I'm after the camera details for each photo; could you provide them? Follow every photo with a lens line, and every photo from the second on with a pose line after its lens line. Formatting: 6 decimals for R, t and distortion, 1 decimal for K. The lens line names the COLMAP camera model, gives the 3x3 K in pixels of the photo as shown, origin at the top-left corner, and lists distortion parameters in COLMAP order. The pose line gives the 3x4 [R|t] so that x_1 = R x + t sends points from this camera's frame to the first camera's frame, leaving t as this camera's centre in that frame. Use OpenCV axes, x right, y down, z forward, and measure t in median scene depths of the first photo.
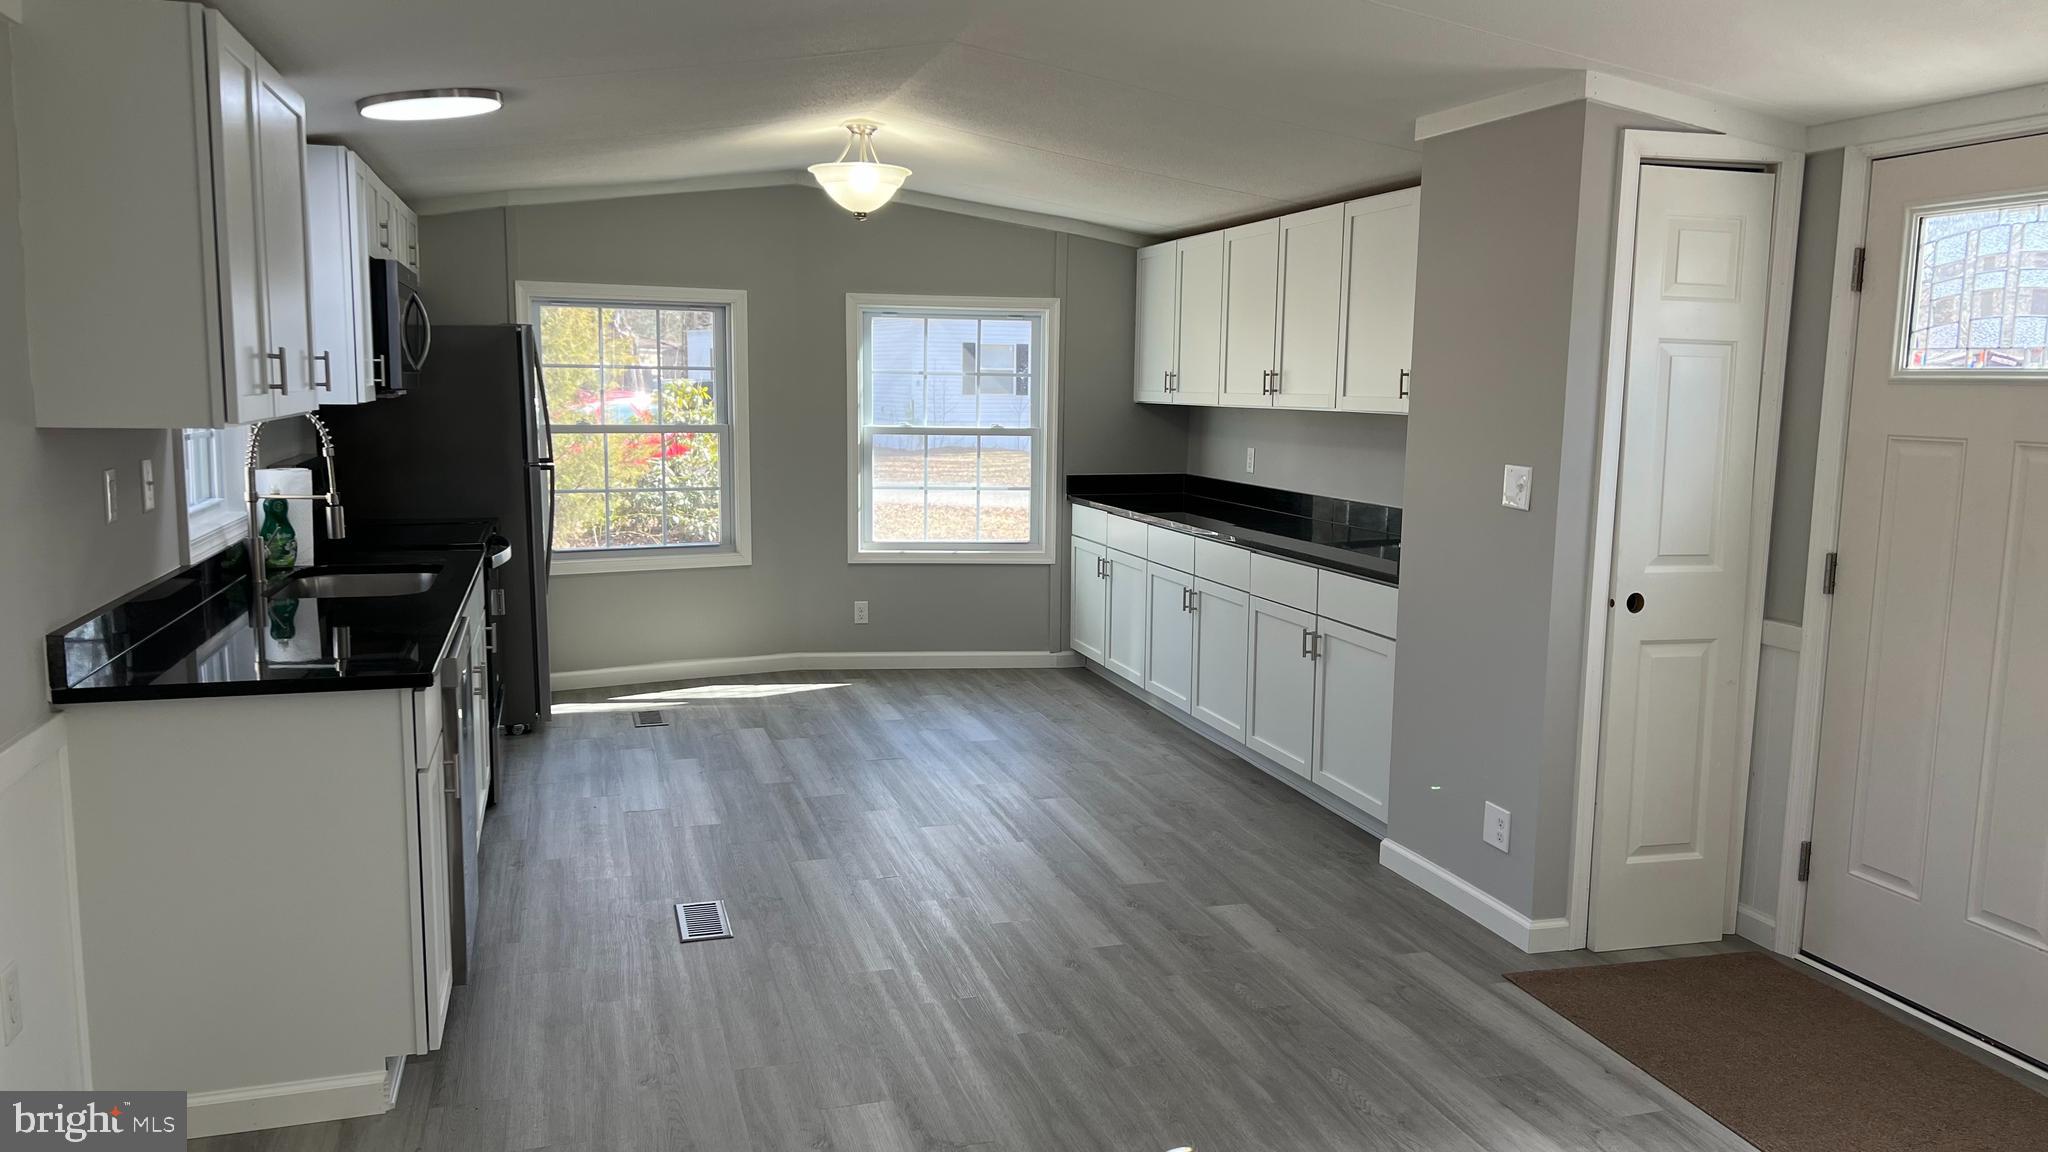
lens RADIAL K [[1535.6, 0, 1037.1], [0, 1535.6, 575.9], [0, 0, 1]] dist [0.124267, -0.197152]
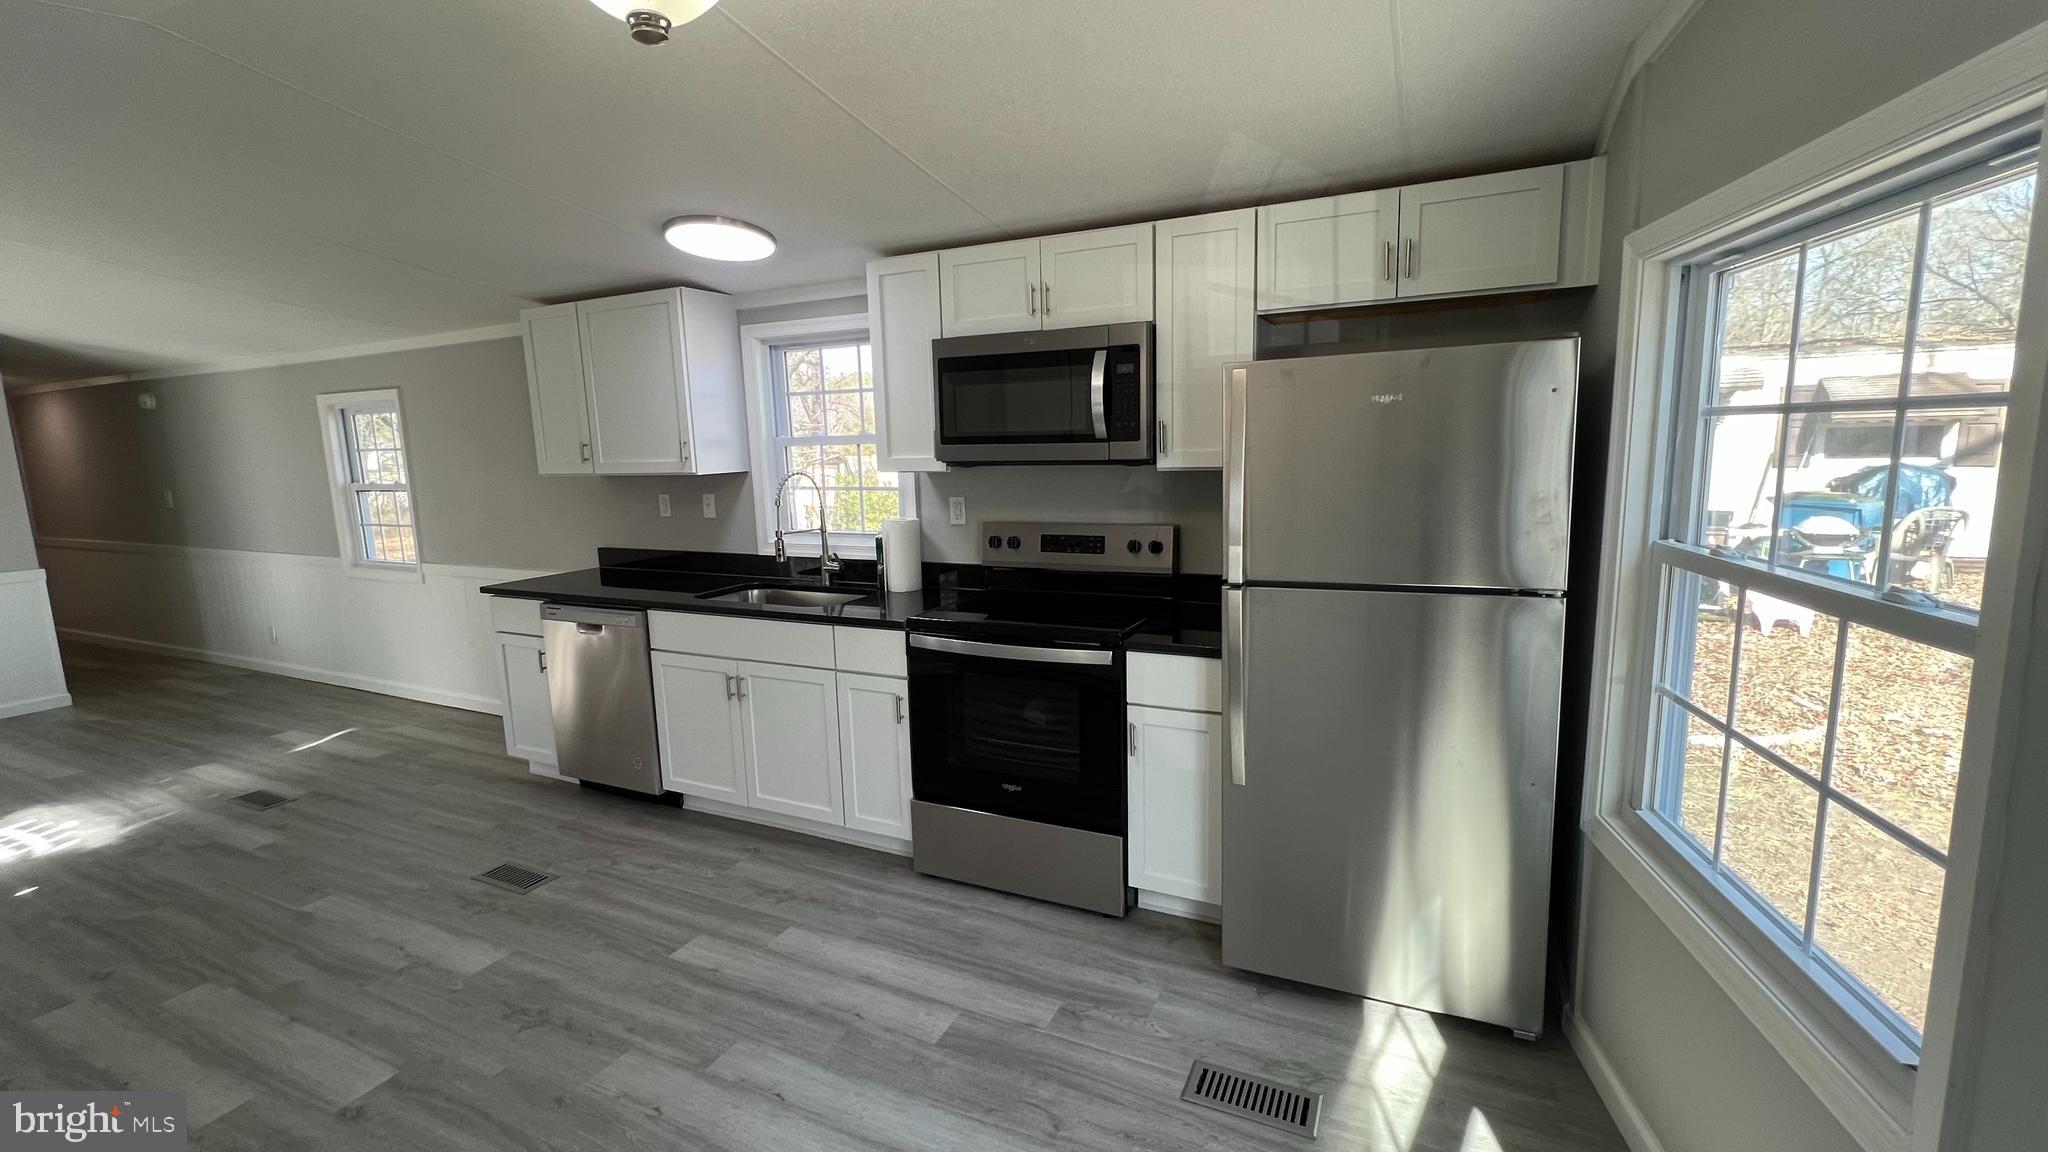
lens RADIAL K [[863.9, 0, 1024.7], [0, 863.9, 569.0], [0, 0, 1]] dist [-0.000990, -0.000121]
pose [[-0.678129, 0.115653, -0.725786, -0.009645], [-0.076956, 0.970938, 0.226621, -0.207139], [0.730903, 0.209532, -0.649521, 1.600278]]
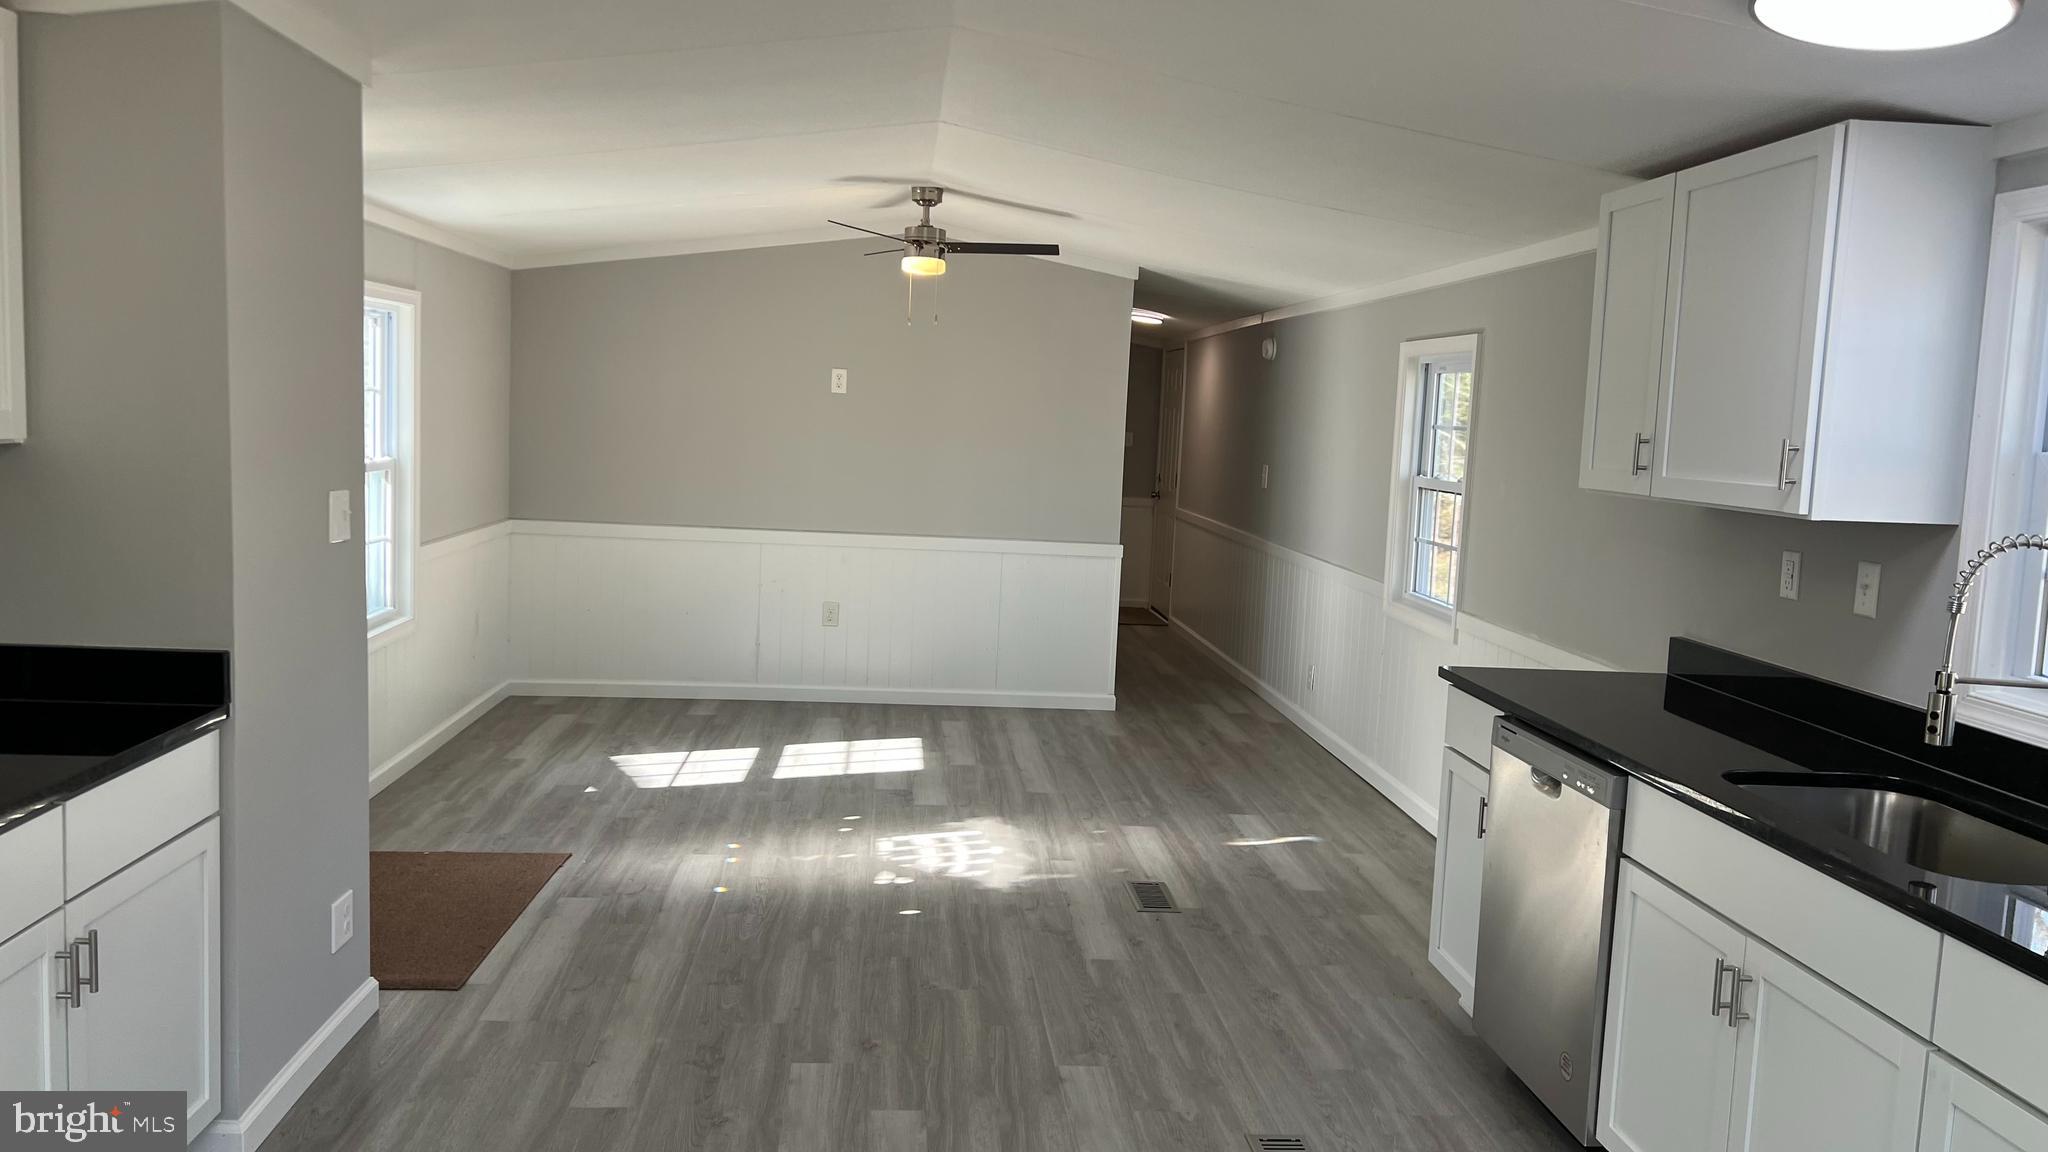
lens RADIAL K [[1535.6, 0, 1024.0], [0, 1535.6, 576.0], [0, 0, 1]] dist [0.114258, -0.149507]
pose [[-0.975869, -0.079756, 0.203271, -0.203049], [-0.030636, 0.971709, 0.234186, -0.210824], [-0.216198, 0.222307, -0.950704, 1.558793]]
